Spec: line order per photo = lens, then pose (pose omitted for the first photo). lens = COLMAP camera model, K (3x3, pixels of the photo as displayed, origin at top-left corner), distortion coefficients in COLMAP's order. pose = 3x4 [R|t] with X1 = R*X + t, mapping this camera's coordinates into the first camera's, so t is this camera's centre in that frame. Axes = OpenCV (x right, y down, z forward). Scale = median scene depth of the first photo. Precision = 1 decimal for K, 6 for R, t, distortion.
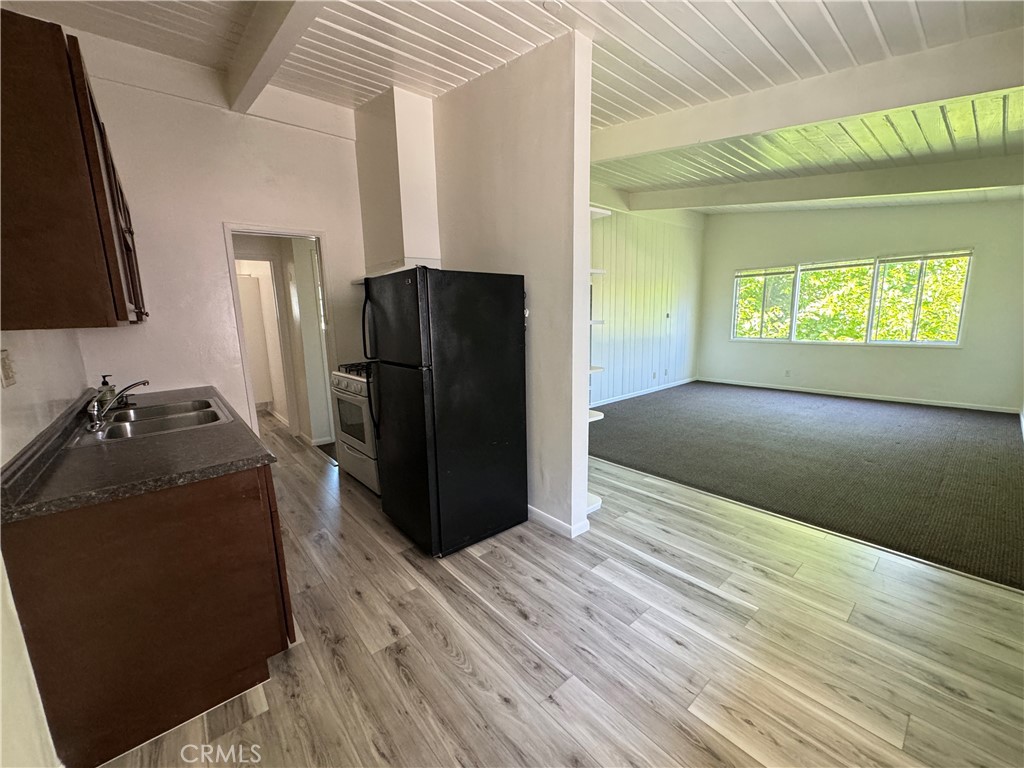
lens RADIAL K [[410.1, 0, 512.0], [0, 410.1, 384.0], [0, 0, 1]] dist [-0.001655, -0.000221]
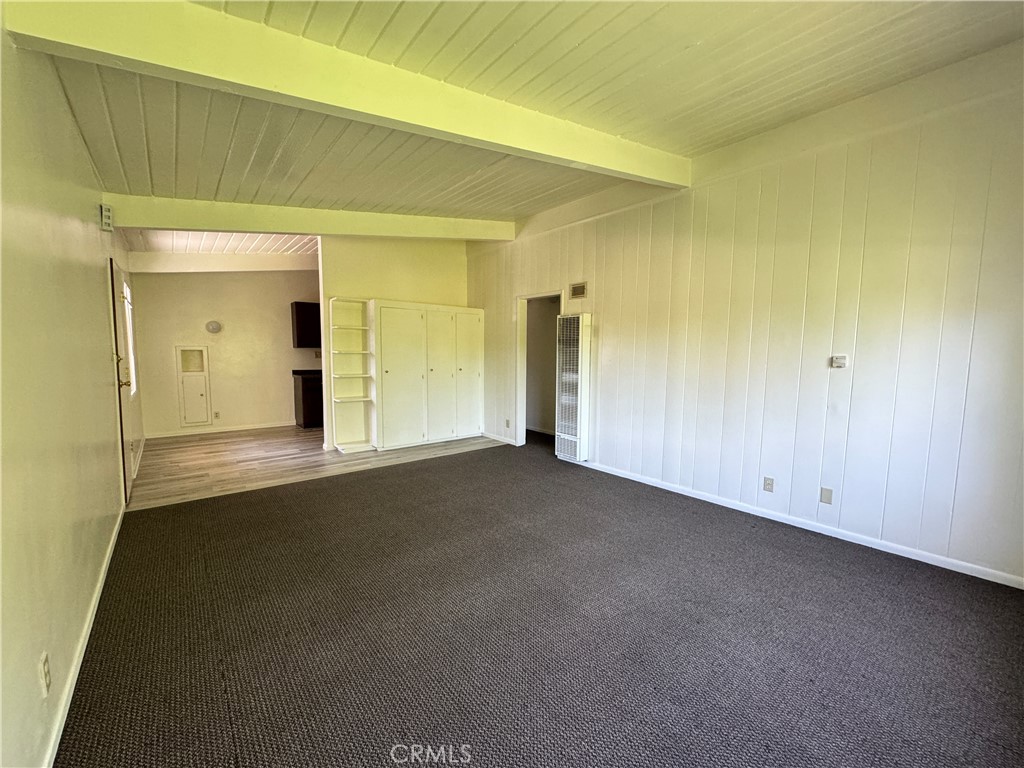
lens RADIAL K [[410.1, 0, 512.0], [0, 410.1, 384.0], [0, 0, 1]] dist [-0.001655, -0.000221]
pose [[-0.011683, 0.104861, -0.994418, 0.851997], [-0.175167, 0.978893, 0.105282, -0.139445], [0.984469, 0.175420, 0.006932, 0.723331]]
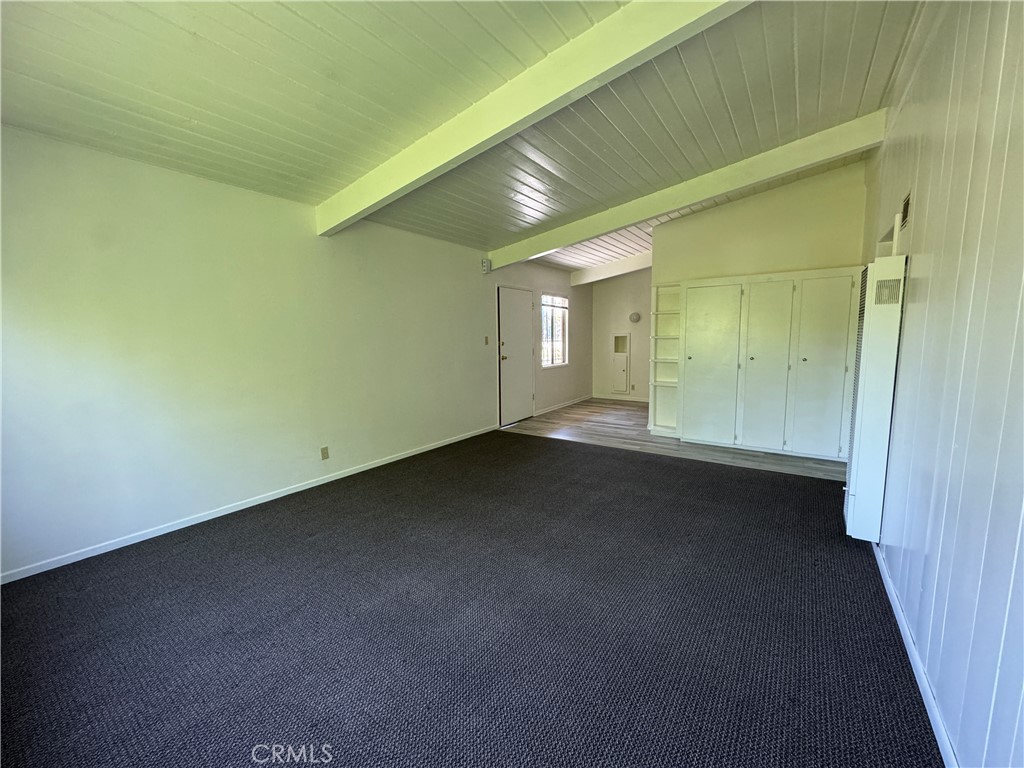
lens RADIAL K [[410.1, 0, 512.0], [0, 410.1, 384.0], [0, 0, 1]] dist [-0.001655, -0.000221]
pose [[-0.967834, 0.069462, -0.241810, 0.554522], [-0.001927, 0.959057, 0.283208, -0.199344], [0.251582, 0.274564, -0.928074, 1.098278]]
